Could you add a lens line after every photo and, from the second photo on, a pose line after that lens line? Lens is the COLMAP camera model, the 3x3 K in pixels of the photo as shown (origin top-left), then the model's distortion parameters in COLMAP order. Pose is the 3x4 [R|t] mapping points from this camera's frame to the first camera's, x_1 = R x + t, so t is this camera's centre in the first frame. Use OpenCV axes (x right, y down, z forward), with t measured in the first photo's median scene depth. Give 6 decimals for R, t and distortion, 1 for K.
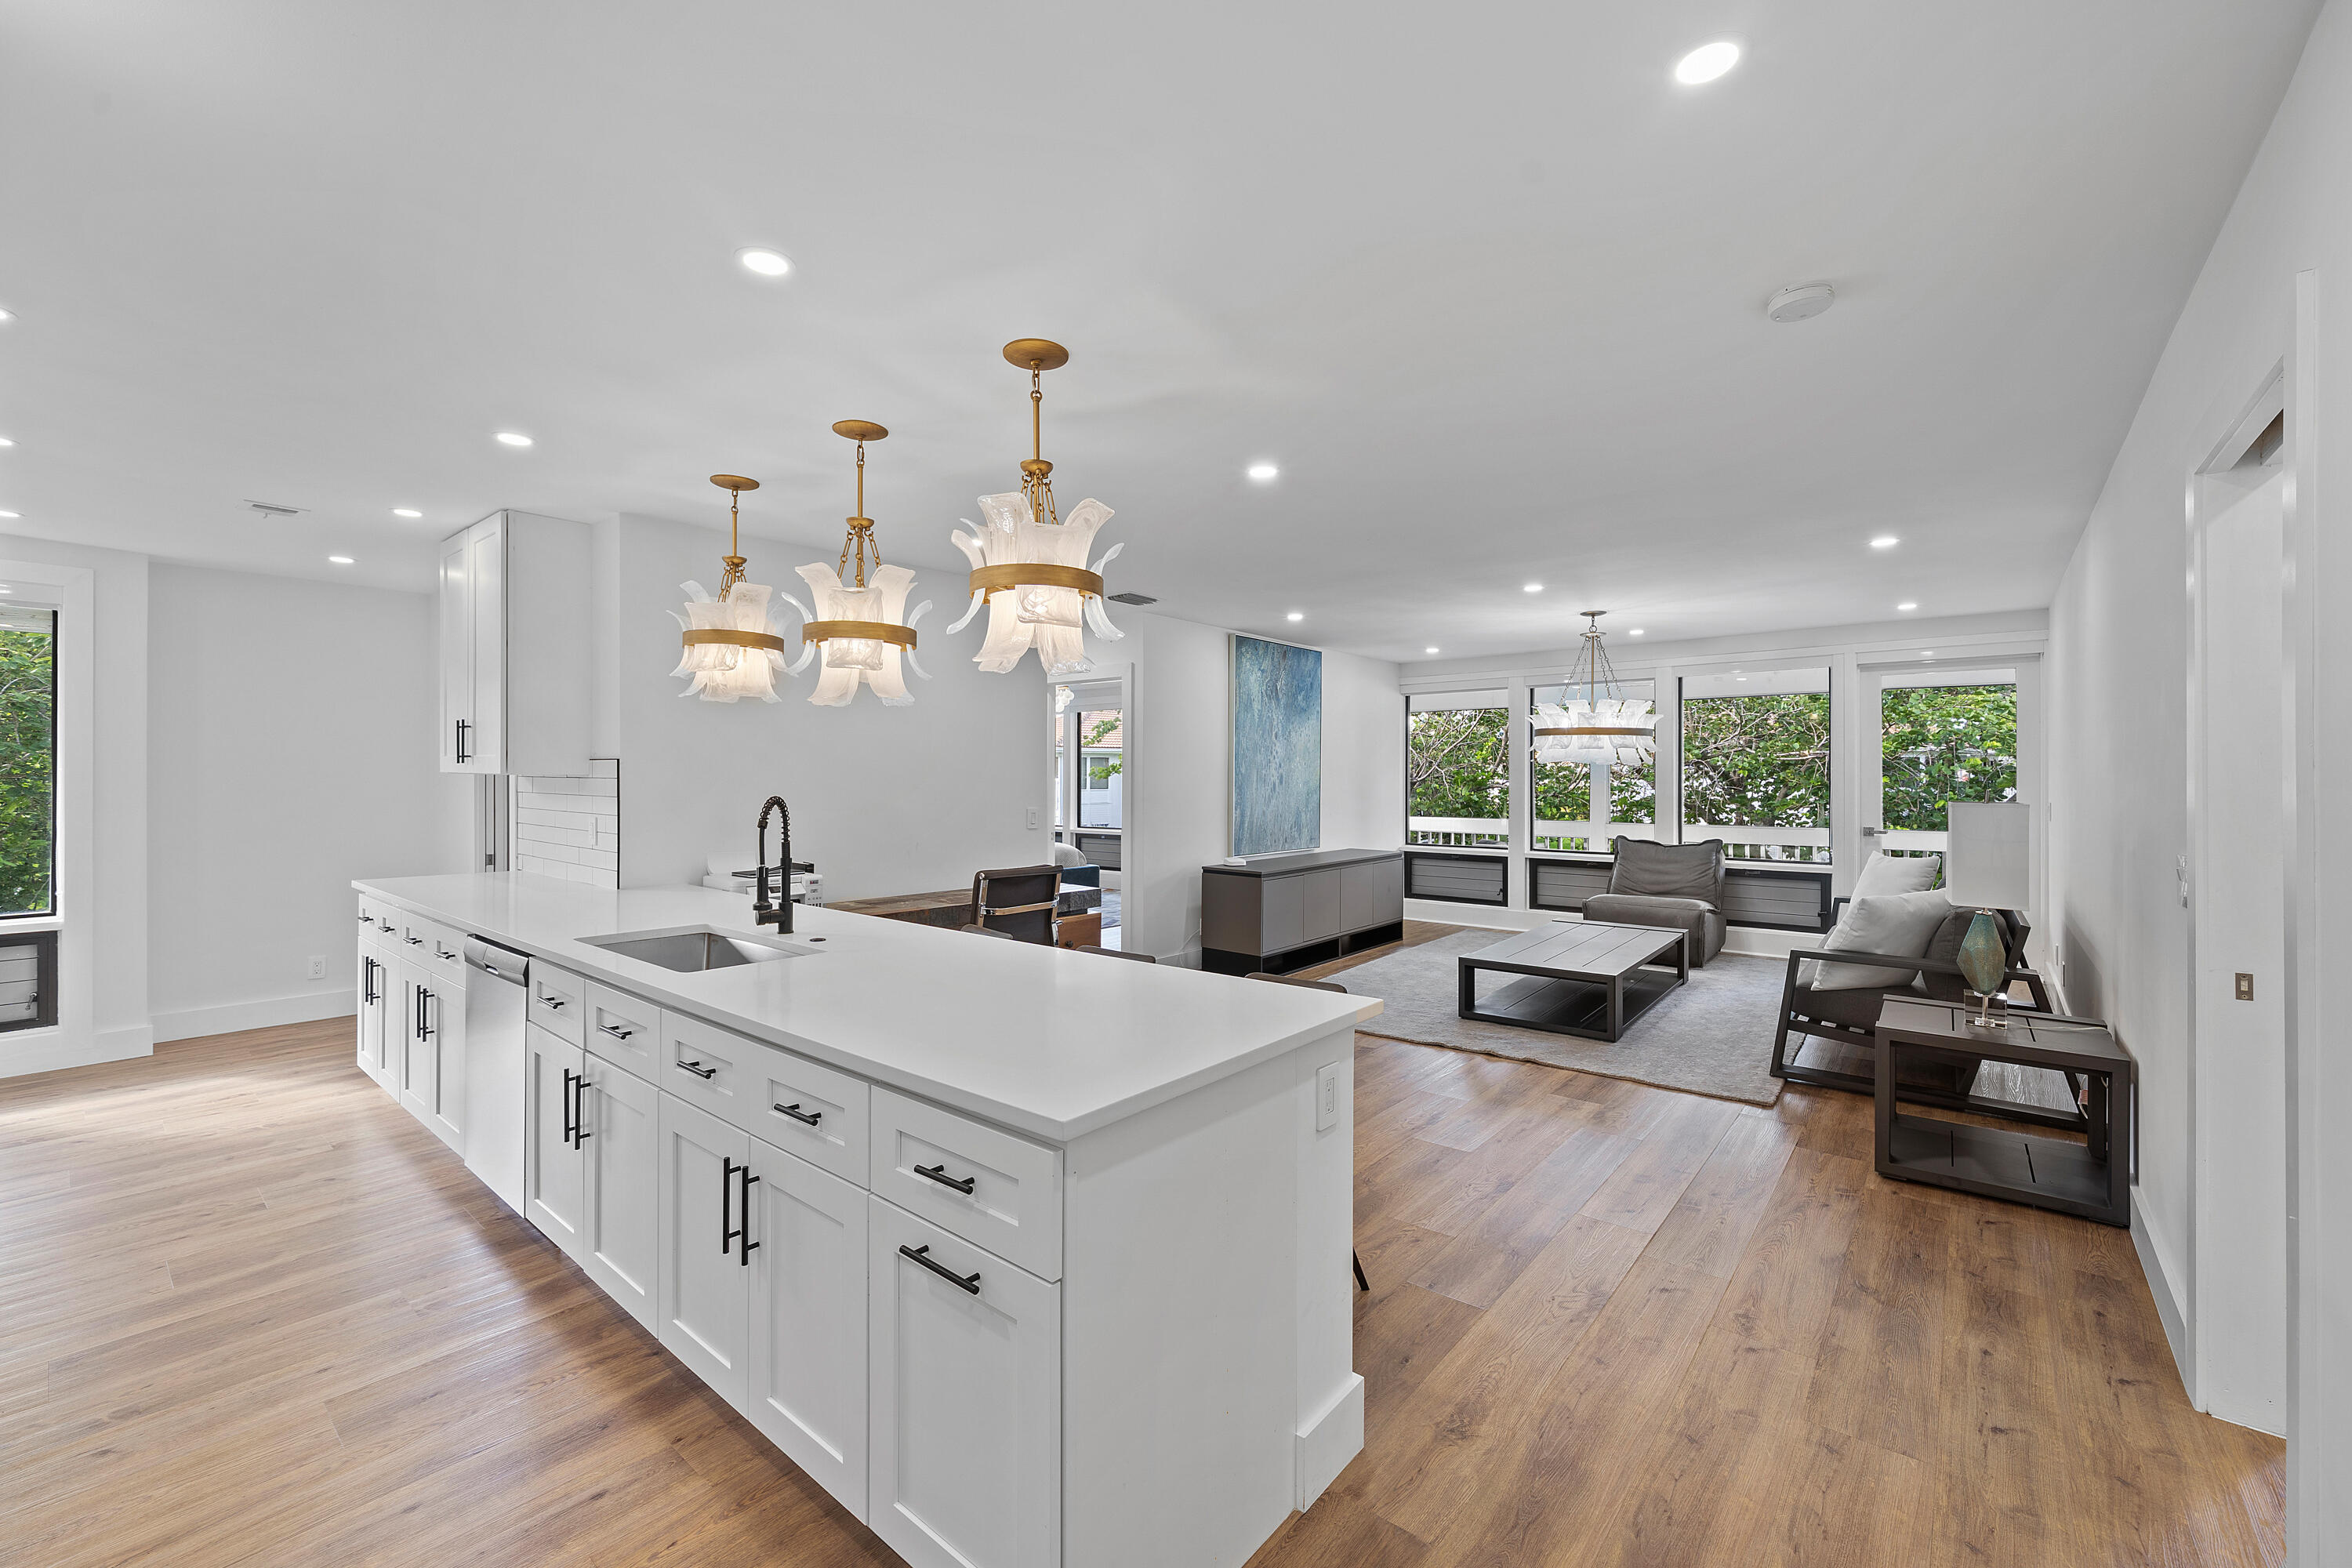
lens RADIAL K [[932.1, 0, 1253.0], [0, 932.1, 770.9], [0, 0, 1]] dist [-0.000494, -0.000254]
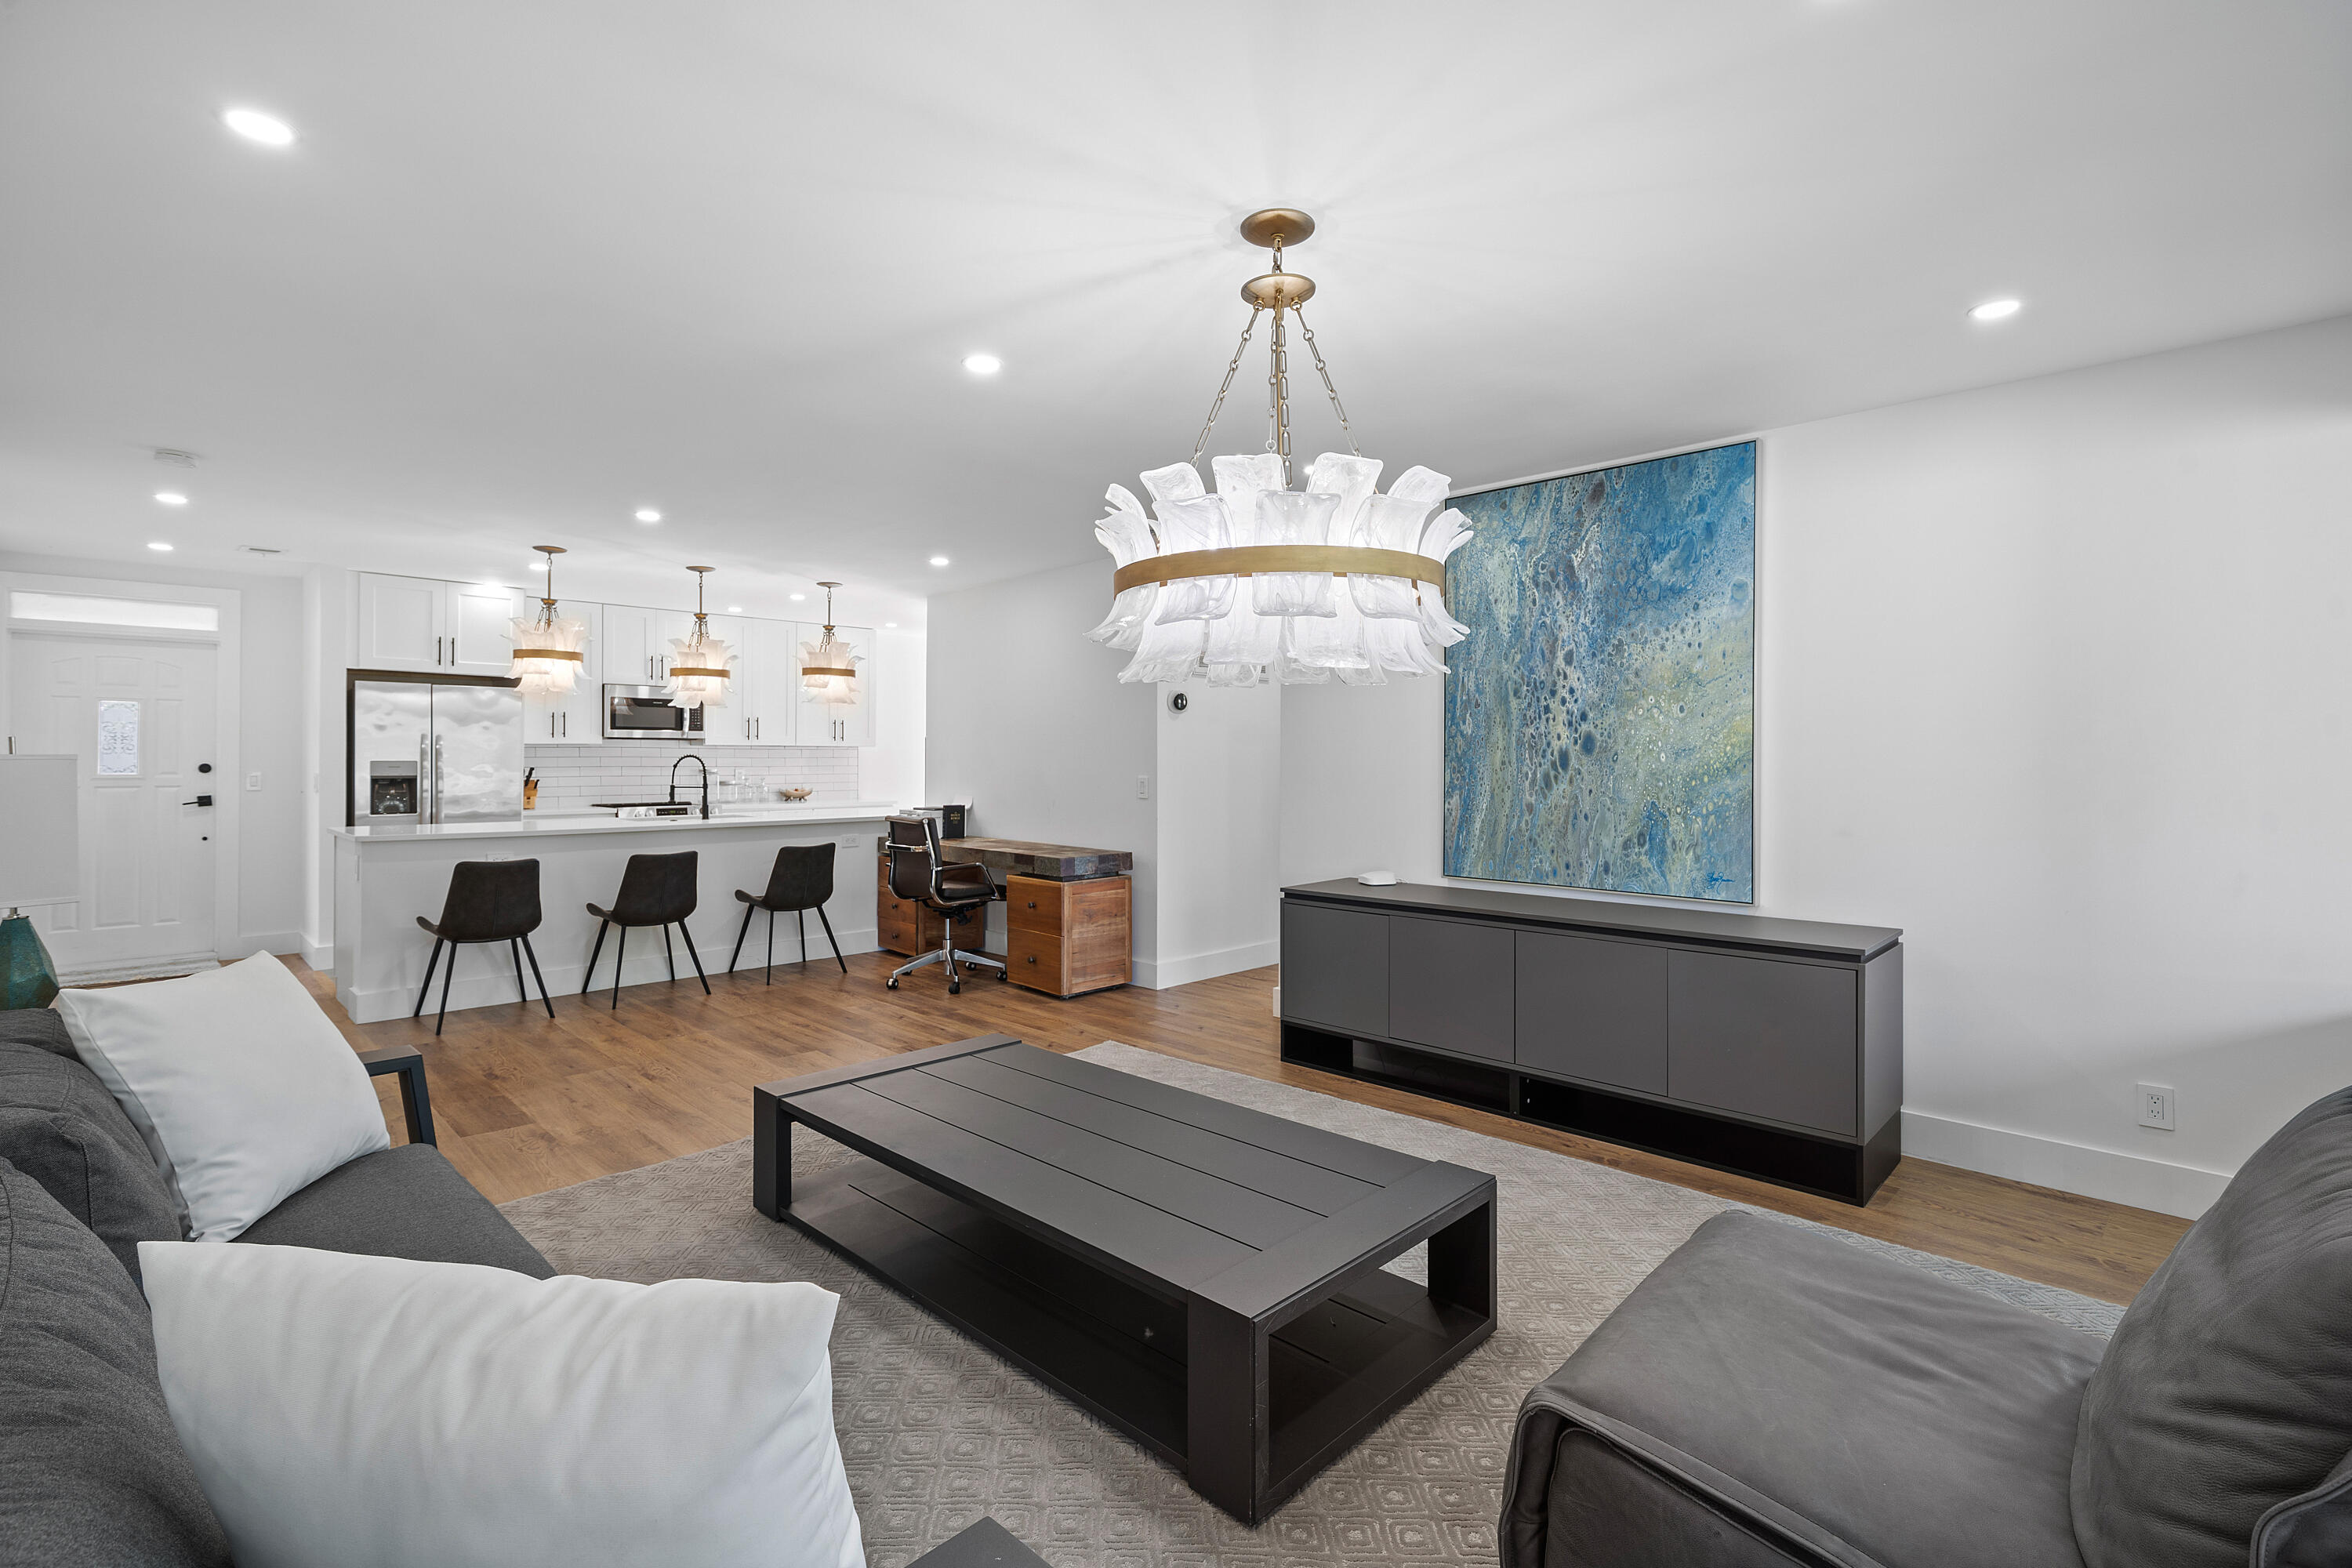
lens RADIAL K [[1098.4, 0, 1172.9], [0, 1098.4, 759.6], [0, 0, 1]] dist [0.000526, 0.000040]
pose [[-0.149334, -0.003426, -0.988781, 0.674848], [0.003866, 0.999984, -0.004048, 0.019833], [0.988779, -0.004428, -0.149319, 0.910839]]
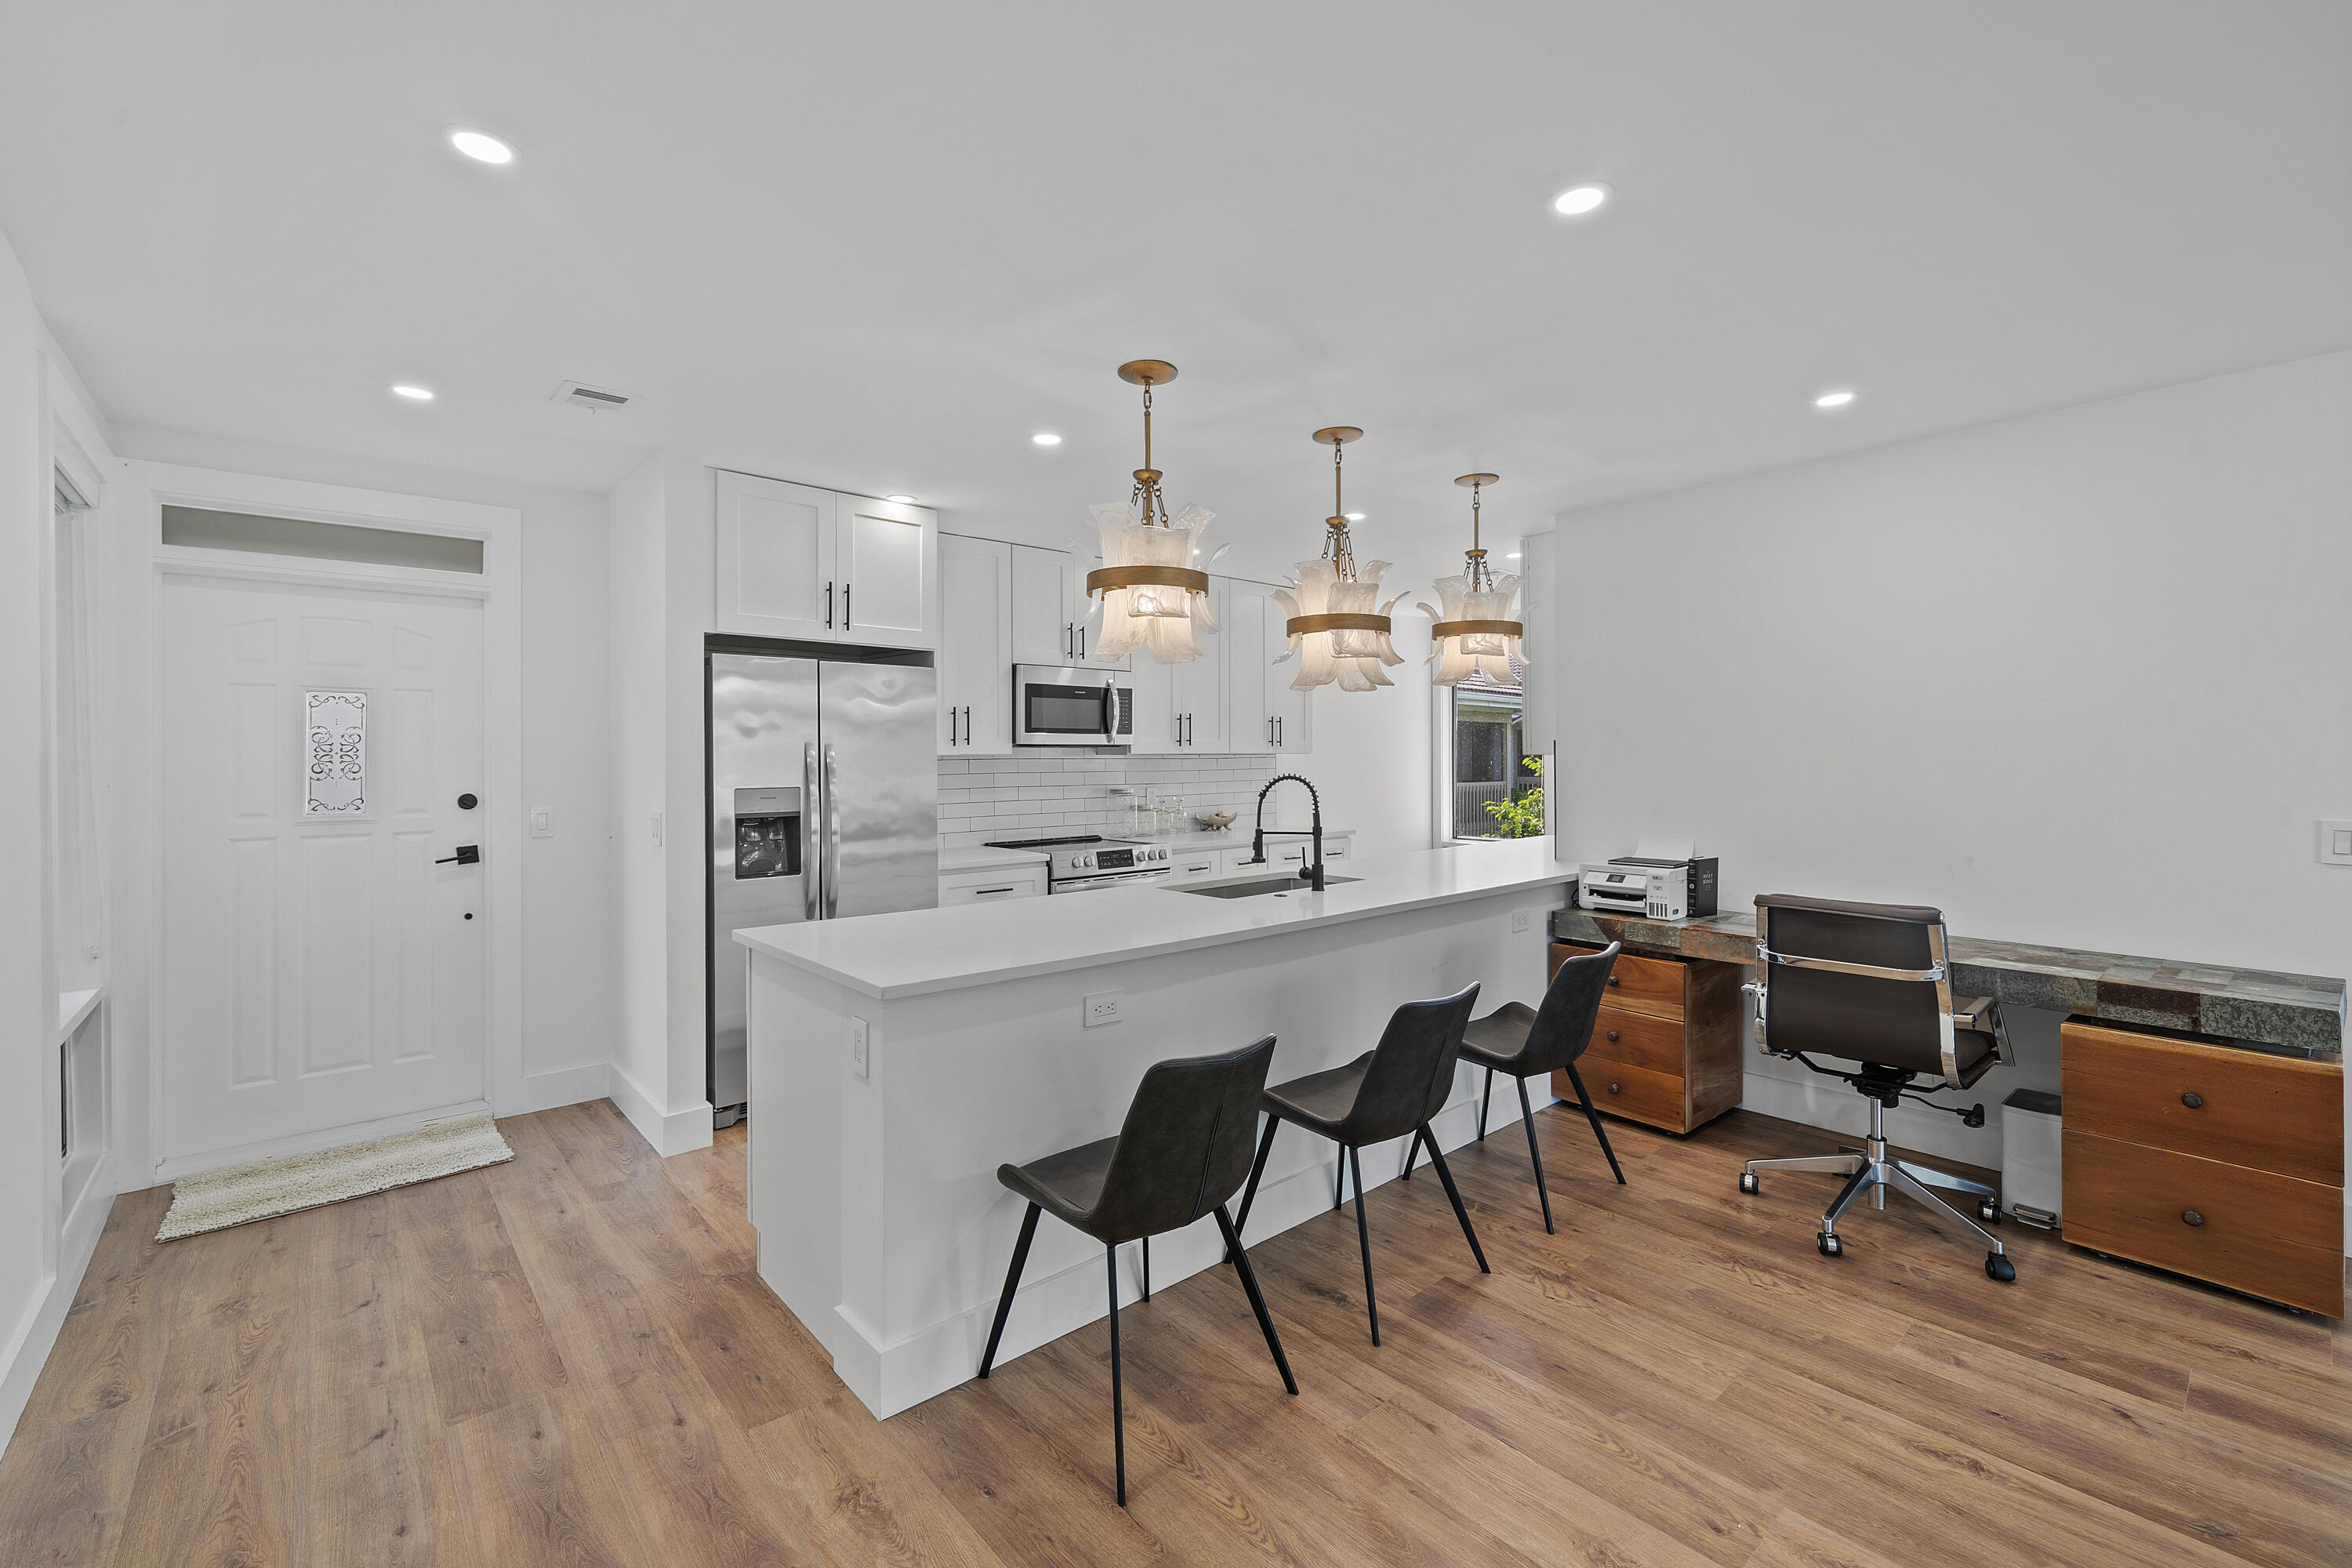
lens RADIAL K [[976.7, 0, 1127.8], [0, 976.7, 759.9], [0, 0, 1]] dist [0.000323, -0.000123]
pose [[-0.218137, 0.000200, -0.975918, 0.284634], [0.010772, 0.999940, -0.002203, 0.003095], [0.975859, -0.010993, -0.218126, 0.390276]]
